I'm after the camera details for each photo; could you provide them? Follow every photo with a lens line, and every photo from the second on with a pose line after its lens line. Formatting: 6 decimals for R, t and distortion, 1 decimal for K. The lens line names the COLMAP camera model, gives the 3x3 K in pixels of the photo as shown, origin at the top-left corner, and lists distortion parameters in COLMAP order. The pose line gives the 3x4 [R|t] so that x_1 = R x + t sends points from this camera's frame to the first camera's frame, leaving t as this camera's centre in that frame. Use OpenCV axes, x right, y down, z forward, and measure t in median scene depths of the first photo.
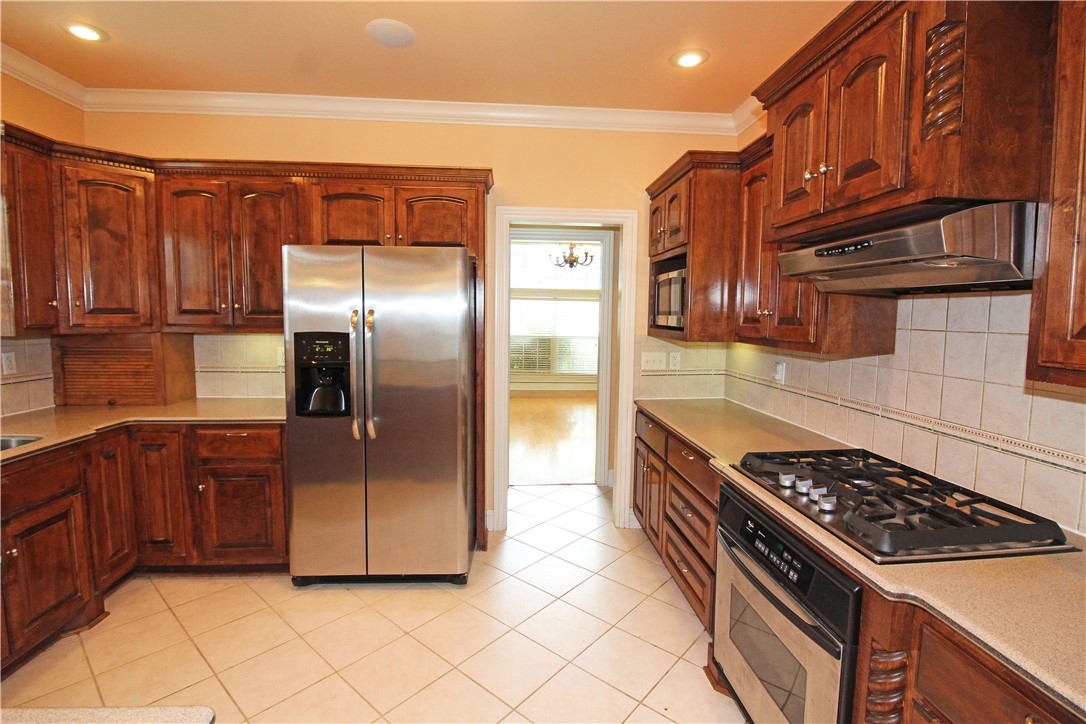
lens RADIAL K [[501.6, 0, 544.9], [0, 501.6, 354.7], [0, 0, 1]] dist [0.000433, -0.013573]
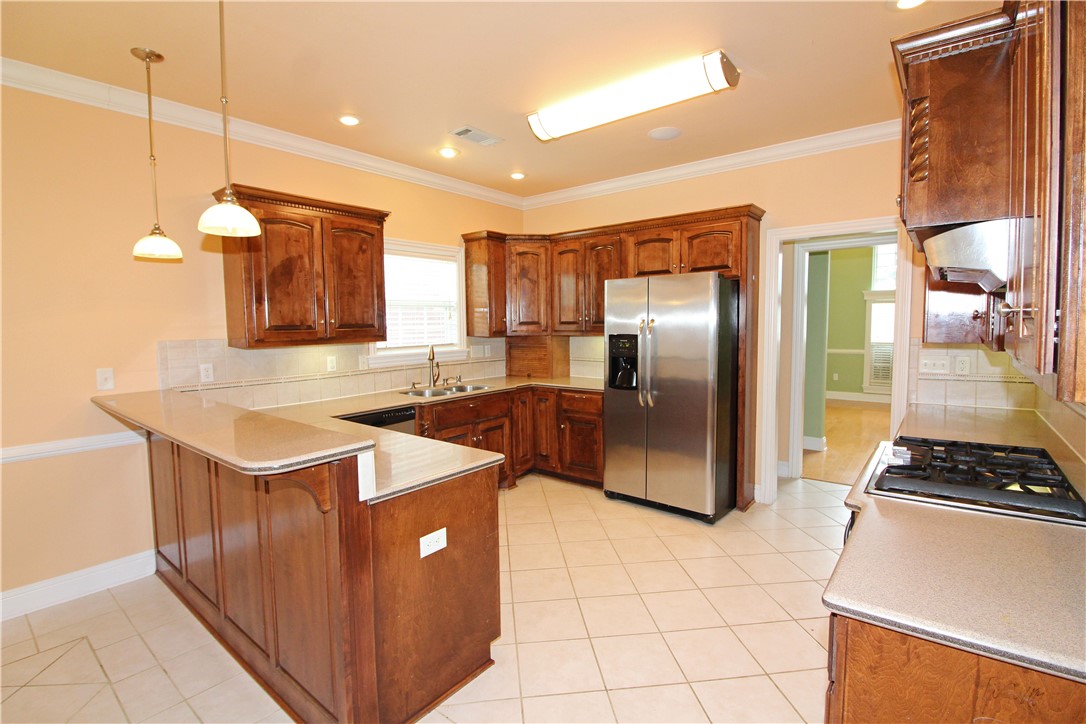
lens RADIAL K [[501.6, 0, 544.9], [0, 501.6, 354.7], [0, 0, 1]] dist [0.000433, -0.013573]
pose [[0.729017, 0.023280, -0.684100, 0.418291], [-0.034413, 0.999404, -0.002663, 0.029212], [0.683630, 0.025483, 0.729384, -0.281987]]
